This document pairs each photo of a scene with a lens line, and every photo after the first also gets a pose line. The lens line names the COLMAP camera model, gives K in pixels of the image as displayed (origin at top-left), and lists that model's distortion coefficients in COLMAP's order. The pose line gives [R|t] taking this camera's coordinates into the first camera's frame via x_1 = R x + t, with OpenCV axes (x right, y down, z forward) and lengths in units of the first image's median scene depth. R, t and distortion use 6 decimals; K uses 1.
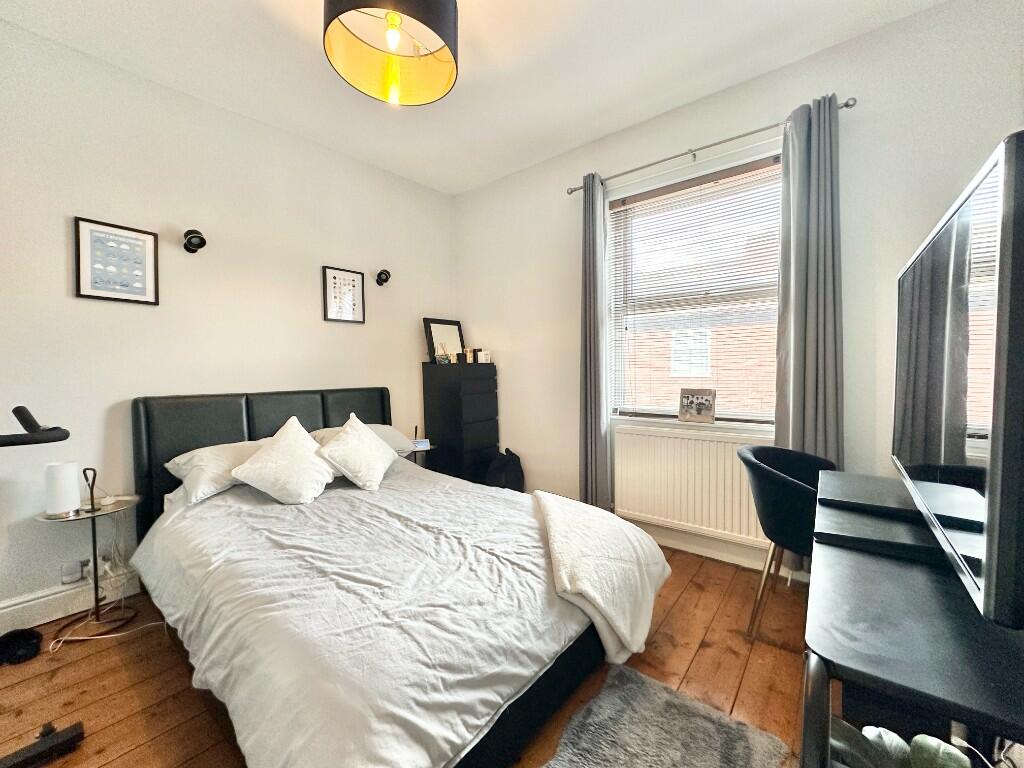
lens RADIAL K [[412.2, 0, 505.8], [0, 412.2, 380.3], [0, 0, 1]] dist [-0.001031, -0.000075]
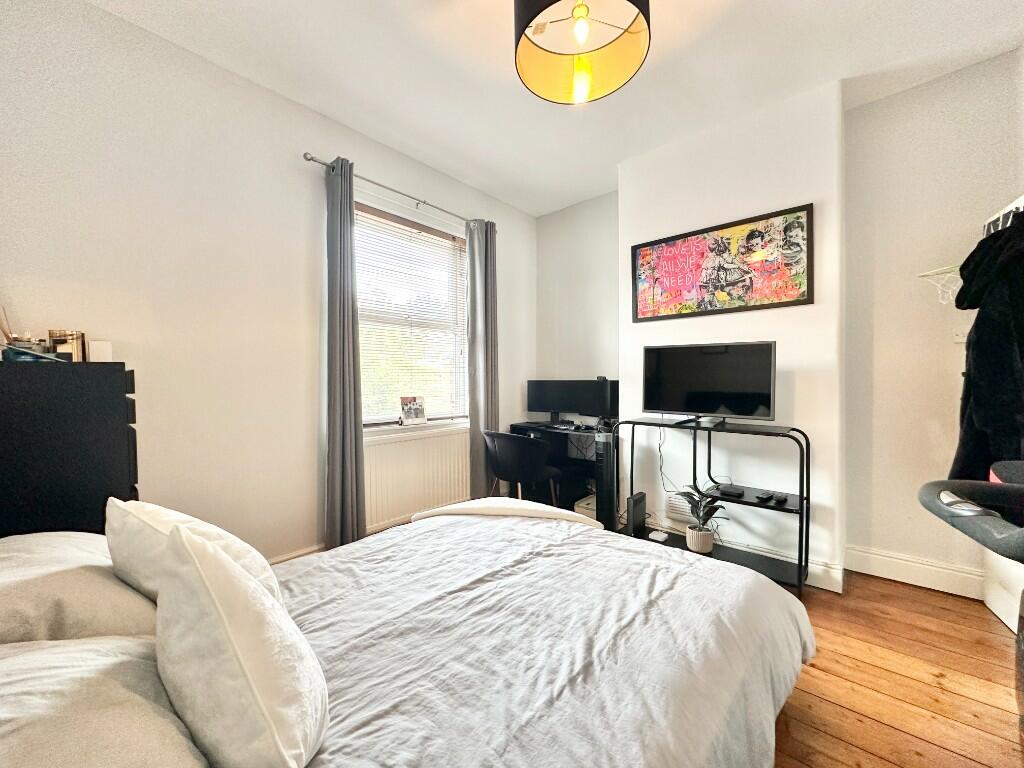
lens RADIAL K [[410.4, 0, 513.2], [0, 410.4, 383.7], [0, 0, 1]] dist [-0.000319, -0.003797]
pose [[0.027736, 0.003442, 0.999609, -0.958963], [0.025656, 0.999662, -0.004154, -0.006285], [-0.999286, 0.025761, 0.027638, 0.905104]]
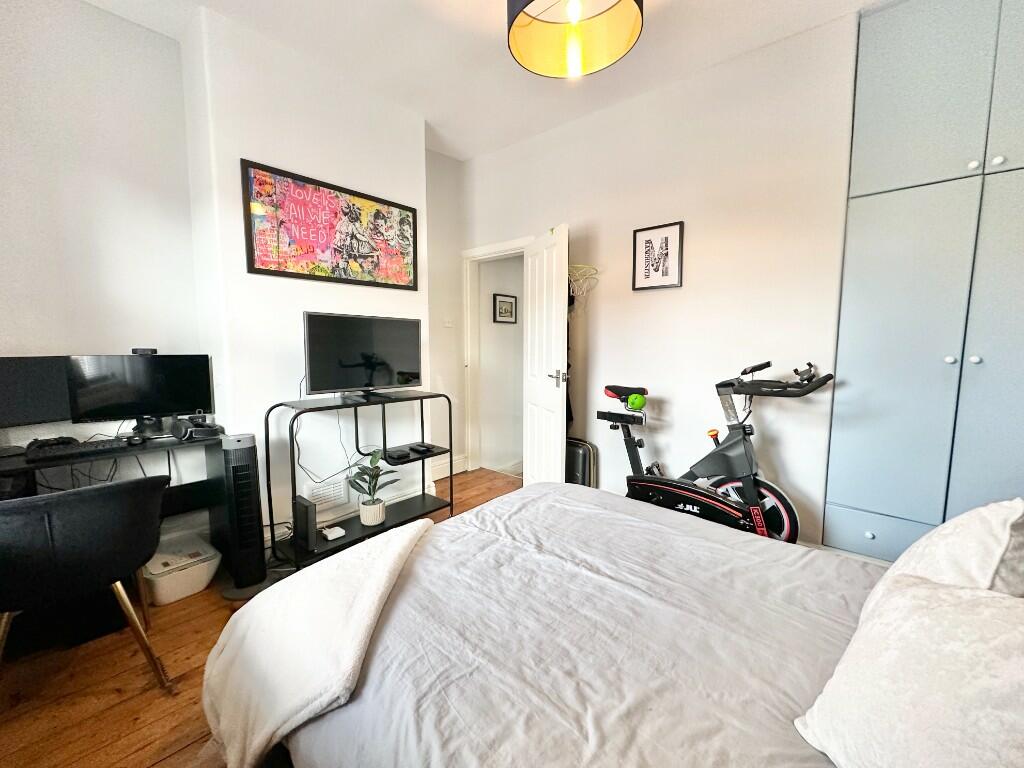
lens RADIAL K [[410.4, 0, 513.2], [0, 410.4, 383.7], [0, 0, 1]] dist [-0.000319, -0.003797]
pose [[-0.999844, 0.009369, 0.014993, -0.109219], [0.011145, 0.992330, 0.123110, -0.064943], [-0.013725, 0.123258, -0.992280, 1.605845]]
